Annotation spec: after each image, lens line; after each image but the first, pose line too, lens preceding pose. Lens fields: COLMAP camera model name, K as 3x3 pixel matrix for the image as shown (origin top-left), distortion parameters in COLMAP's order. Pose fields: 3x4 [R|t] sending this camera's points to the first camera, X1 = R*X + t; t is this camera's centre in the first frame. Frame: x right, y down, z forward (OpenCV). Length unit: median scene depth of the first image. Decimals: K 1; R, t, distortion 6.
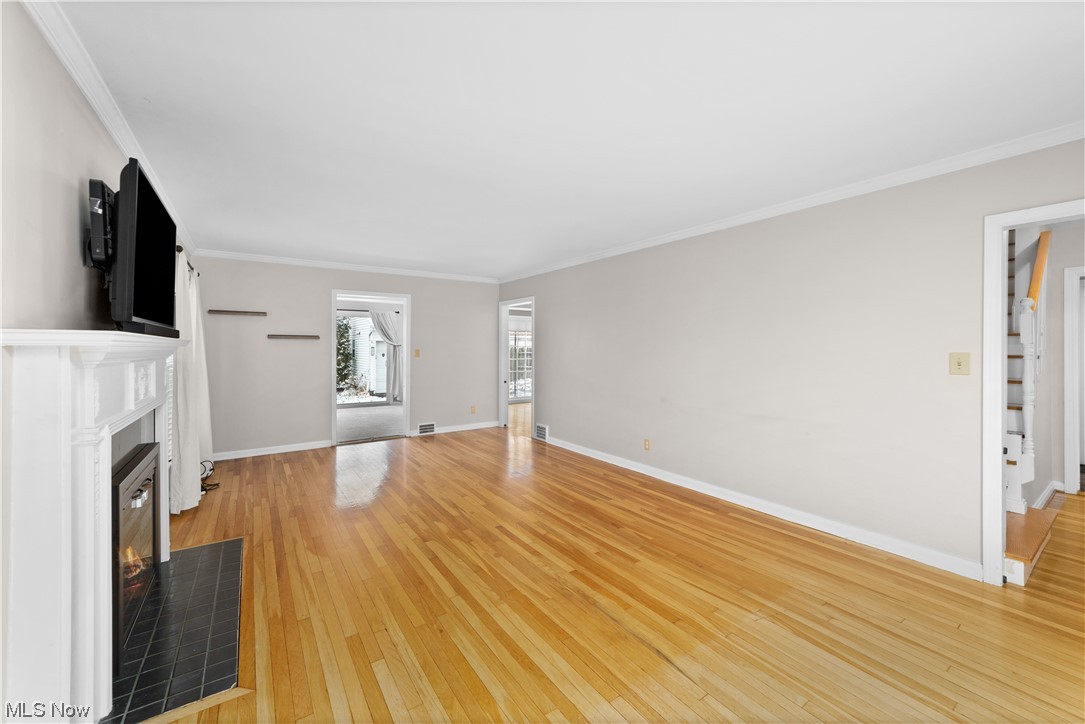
lens RADIAL K [[425.7, 0, 544.7], [0, 425.7, 346.8], [0, 0, 1]] dist [-0.010423, 0.000275]
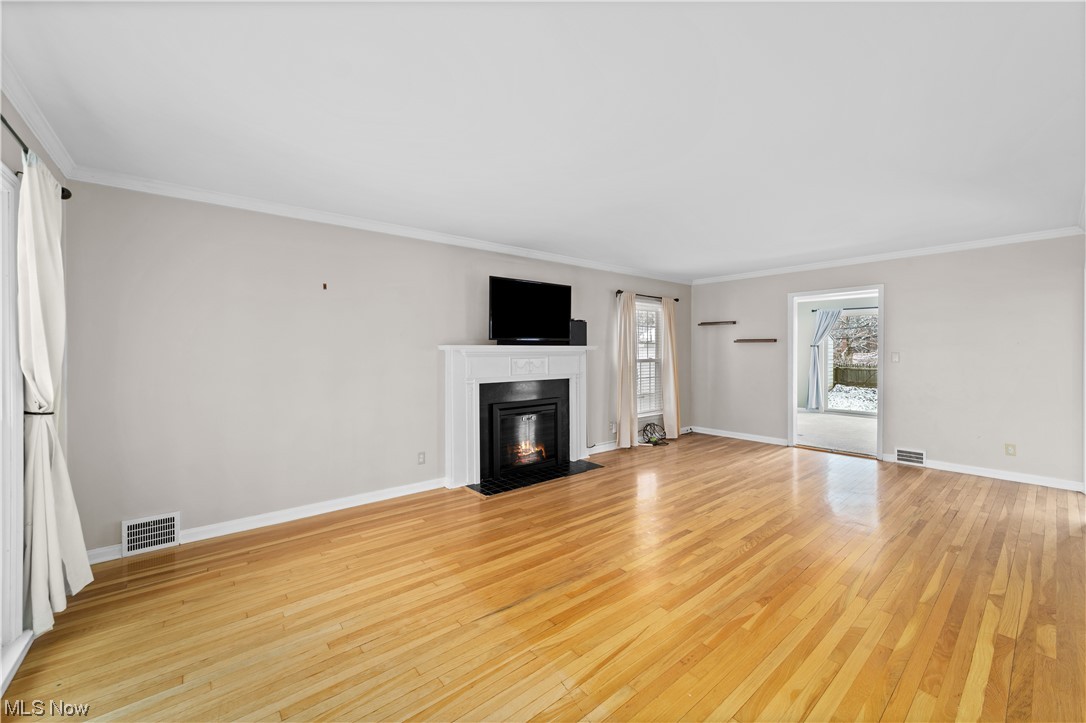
lens RADIAL K [[426.1, 0, 545.3], [0, 426.1, 354.8], [0, 0, 1]] dist [-0.010423, 0.000275]
pose [[0.088328, 0.008556, -0.996055, 0.736530], [0.004292, 0.999951, 0.008970, 0.001509], [0.996082, -0.005067, 0.088286, 0.505175]]
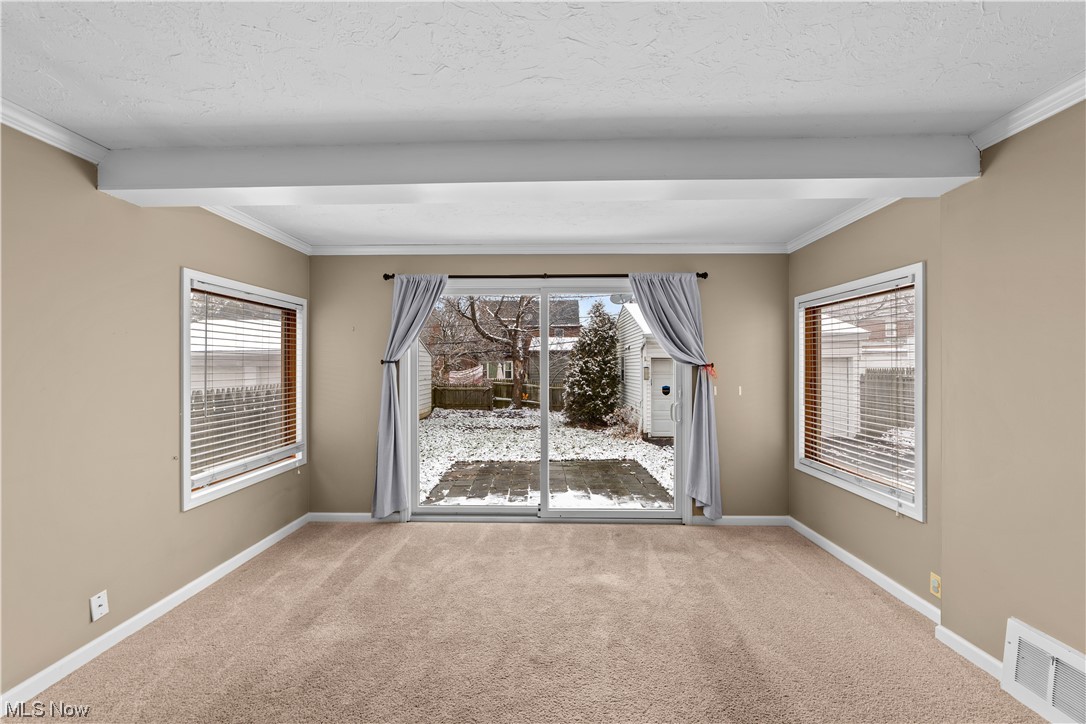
lens RADIAL K [[426.1, 0, 541.2], [0, 426.1, 362.7], [0, 0, 1]] dist [-0.010423, 0.000275]
pose [[0.805235, -0.009231, -0.592884, -0.636688], [0.005628, 0.999953, -0.007926, -0.008309], [0.592929, 0.003046, 0.805249, 1.636107]]
